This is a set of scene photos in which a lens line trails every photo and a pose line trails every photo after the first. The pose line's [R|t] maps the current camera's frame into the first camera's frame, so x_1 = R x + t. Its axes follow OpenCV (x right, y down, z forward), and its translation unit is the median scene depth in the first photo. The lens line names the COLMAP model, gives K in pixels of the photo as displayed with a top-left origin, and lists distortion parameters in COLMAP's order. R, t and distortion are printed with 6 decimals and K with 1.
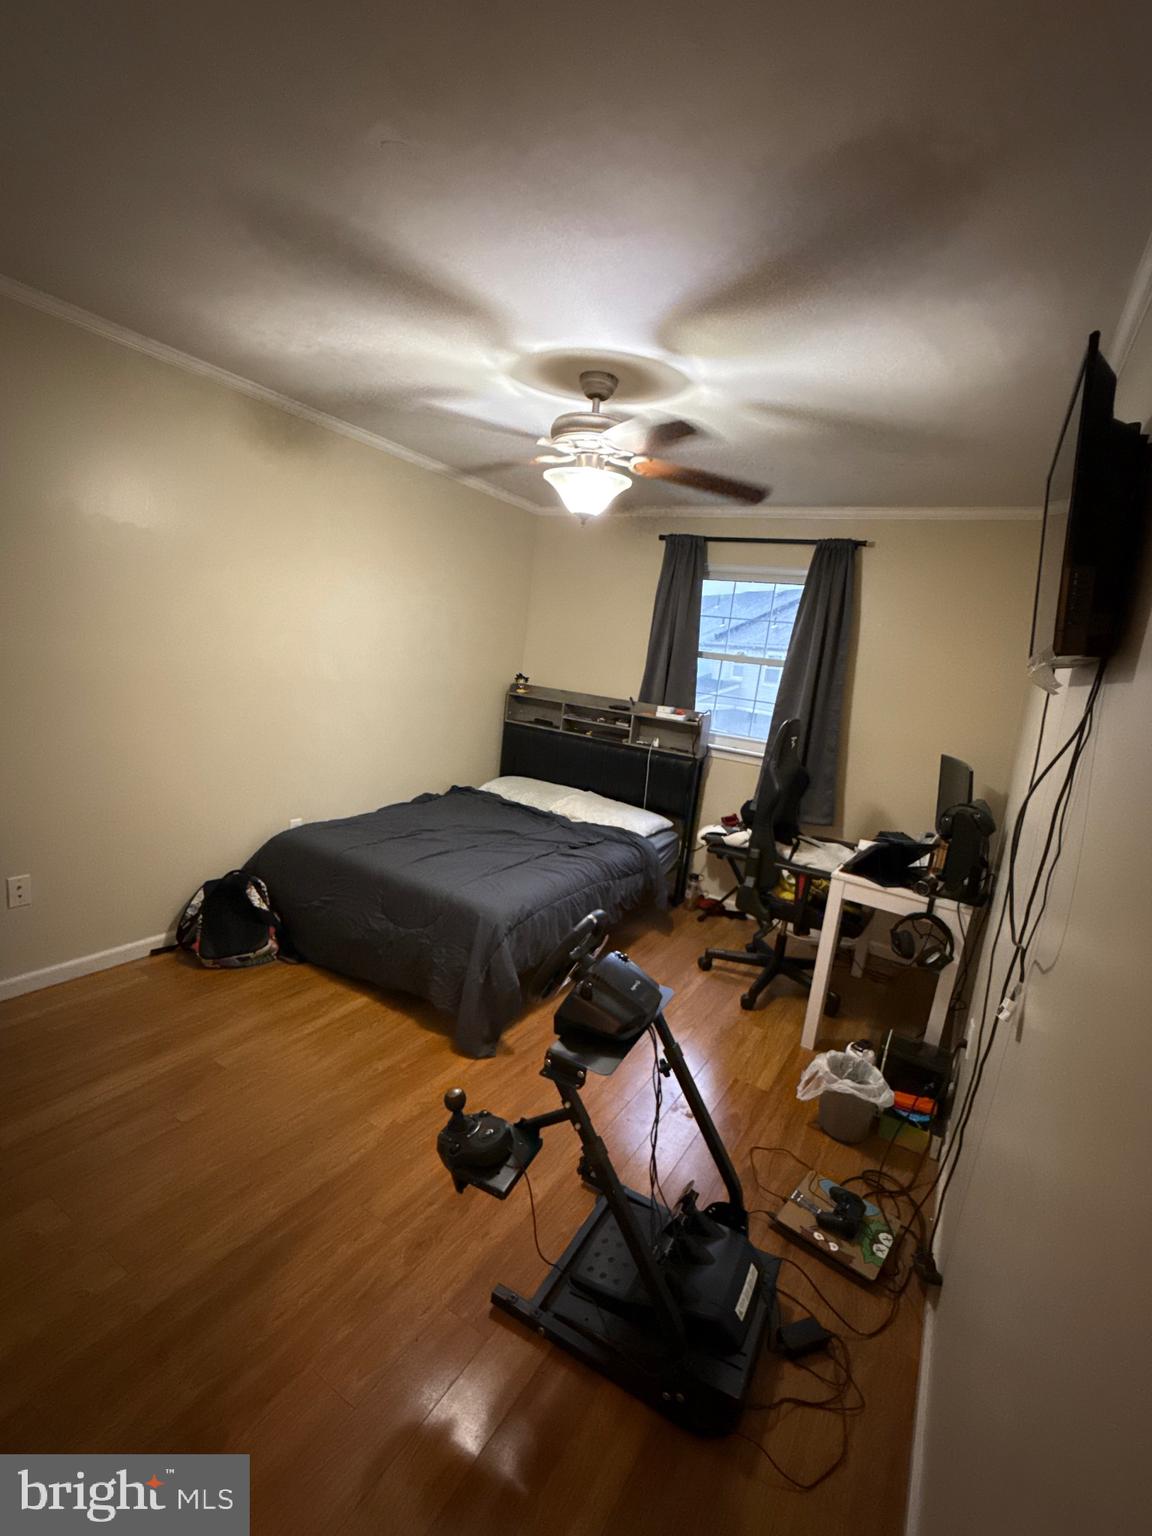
lens RADIAL K [[679.5, 0, 567.9], [0, 679.5, 770.0], [0, 0, 1]] dist [-0.000898, 0.000886]
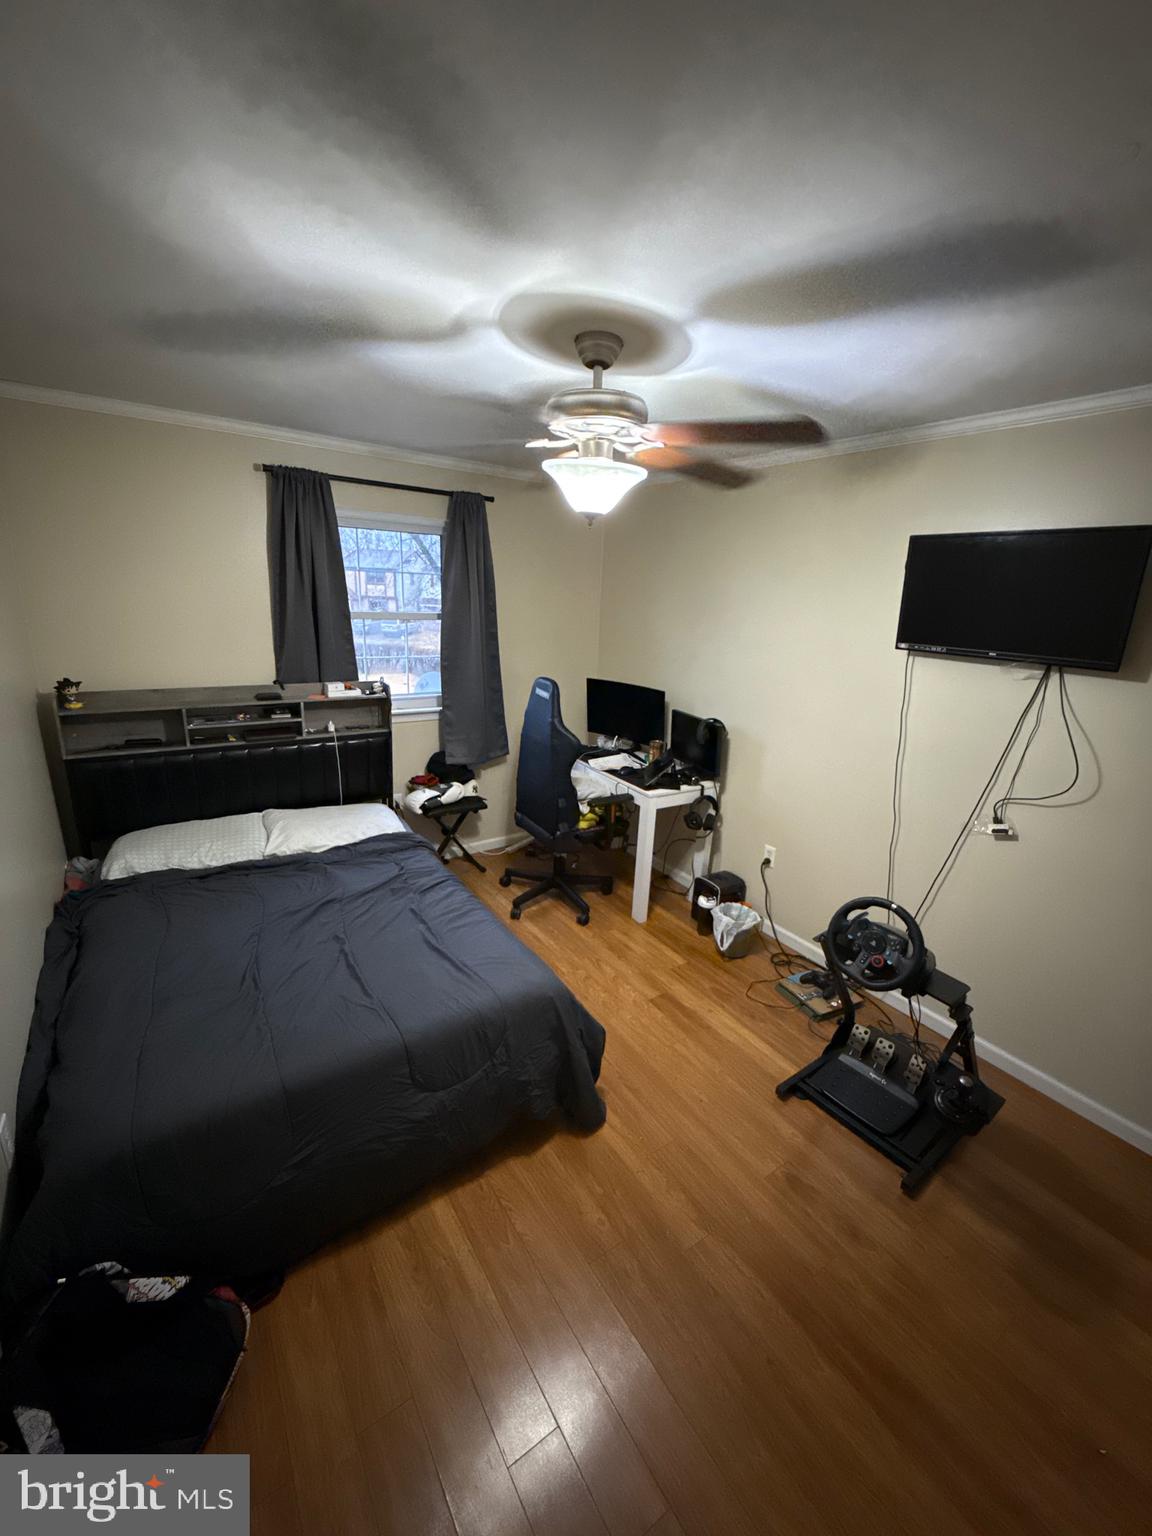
lens RADIAL K [[611.5, 0, 578.4], [0, 611.5, 770.0], [0, 0, 1]] dist [0.000546, 0.000347]
pose [[0.426658, -0.346111, 0.835566, -0.510722], [0.164132, 0.938167, 0.304801, -0.220197], [-0.889395, 0.007097, 0.457085, 0.471660]]
